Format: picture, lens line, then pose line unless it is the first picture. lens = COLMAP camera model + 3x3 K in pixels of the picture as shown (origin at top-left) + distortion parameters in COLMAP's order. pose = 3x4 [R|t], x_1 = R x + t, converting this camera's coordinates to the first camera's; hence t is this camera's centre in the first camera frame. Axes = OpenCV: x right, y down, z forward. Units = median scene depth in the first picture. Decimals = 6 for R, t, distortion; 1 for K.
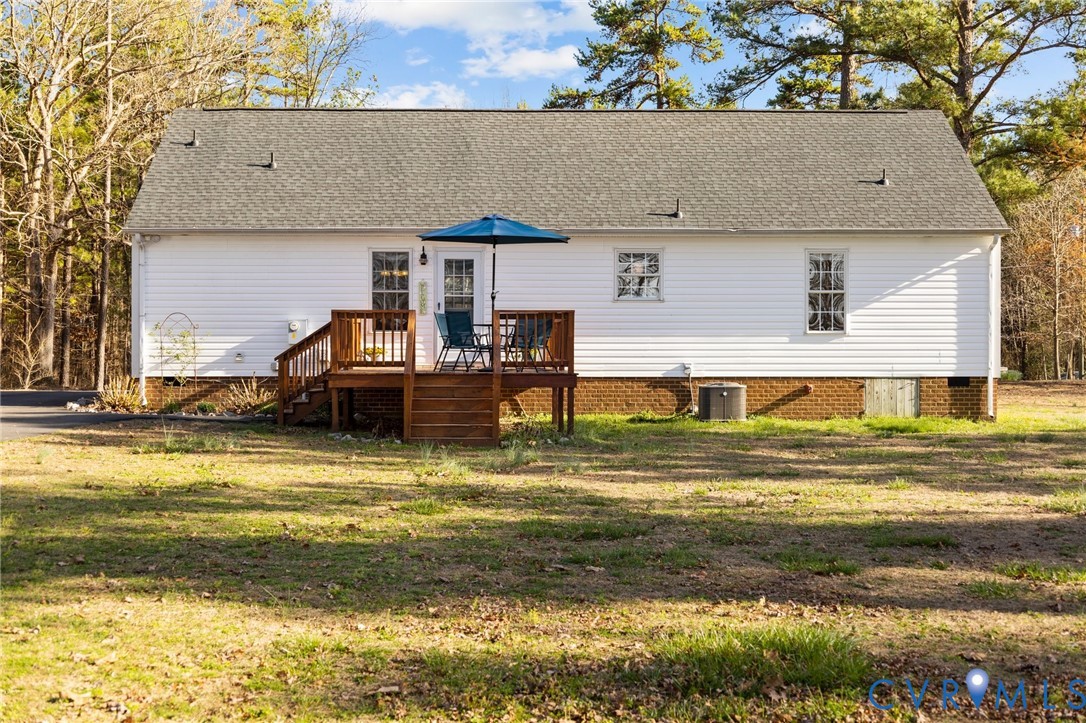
lens RADIAL K [[1651.8, 0, 542.3], [0, 1651.8, 360.3], [0, 0, 1]] dist [0.006504, 0.000000]
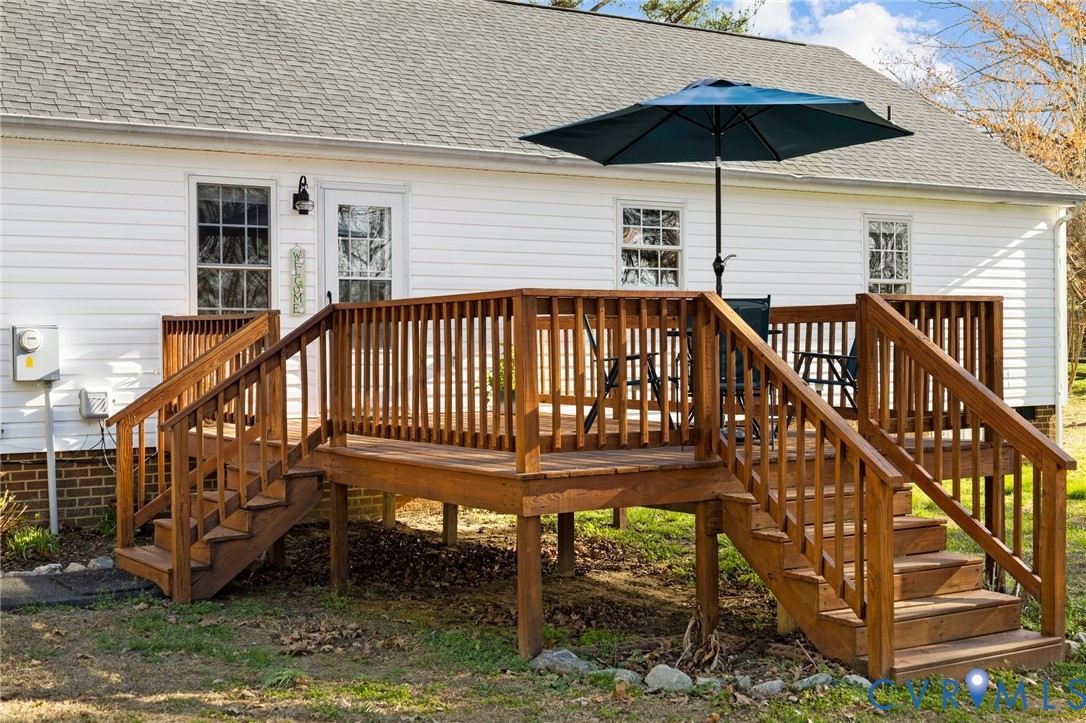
lens RADIAL K [[1382.5, 0, 543.8], [0, 1382.5, 360.8], [0, 0, 1]] dist [-0.018413, 0.000000]
pose [[0.859981, -0.015103, 0.510103, -0.218899], [0.017772, 0.999842, -0.000358, -0.012634], [-0.510017, 0.009373, 0.860113, 0.606167]]
